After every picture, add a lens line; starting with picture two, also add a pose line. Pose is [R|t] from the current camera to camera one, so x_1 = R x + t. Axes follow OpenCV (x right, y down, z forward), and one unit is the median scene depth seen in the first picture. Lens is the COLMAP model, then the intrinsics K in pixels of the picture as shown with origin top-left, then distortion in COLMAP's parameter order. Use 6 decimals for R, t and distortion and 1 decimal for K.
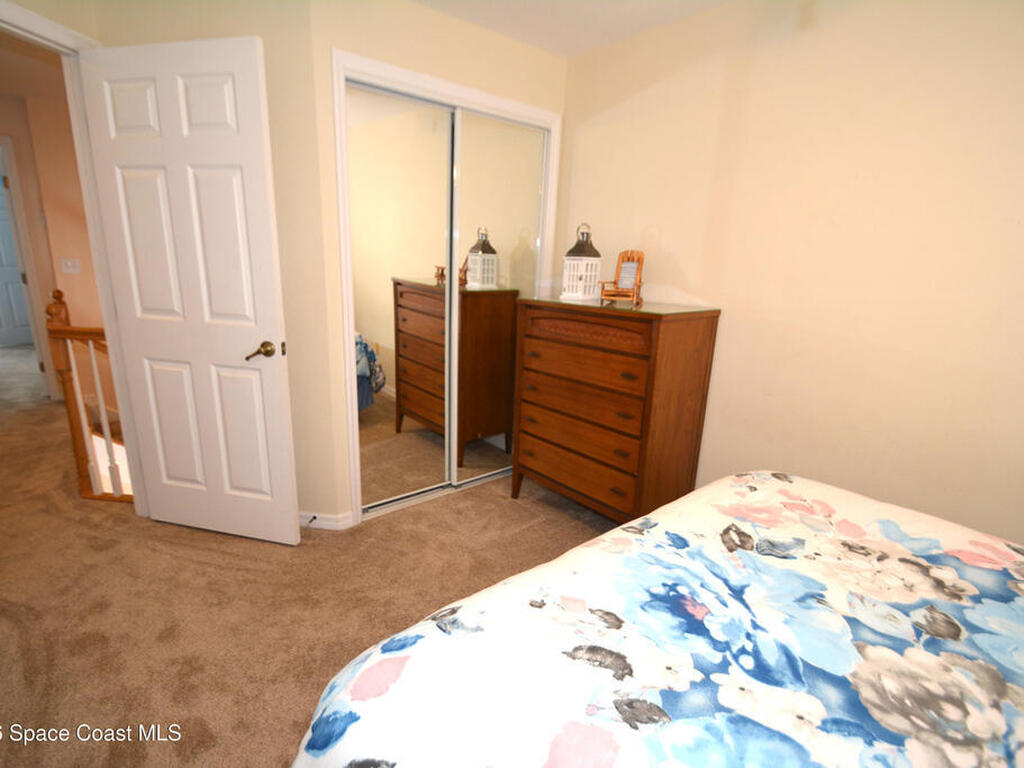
lens RADIAL K [[502.7, 0, 485.4], [0, 502.7, 391.1], [0, 0, 1]] dist [-0.002272, -0.000612]
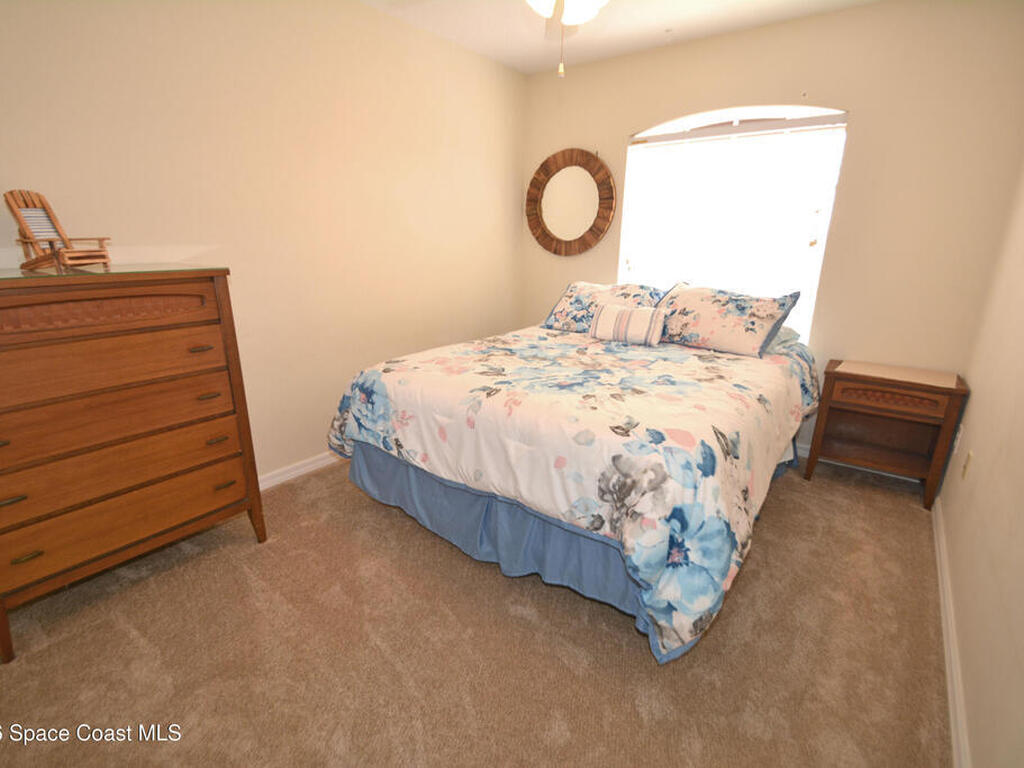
lens RADIAL K [[502.7, 0, 510.8], [0, 502.7, 386.1], [0, 0, 1]] dist [-0.002272, -0.000612]
pose [[-0.258161, -0.300492, 0.918182, -1.404389], [0.228313, 0.904501, 0.360209, -0.350446], [-0.938737, 0.302625, -0.164900, 1.508051]]
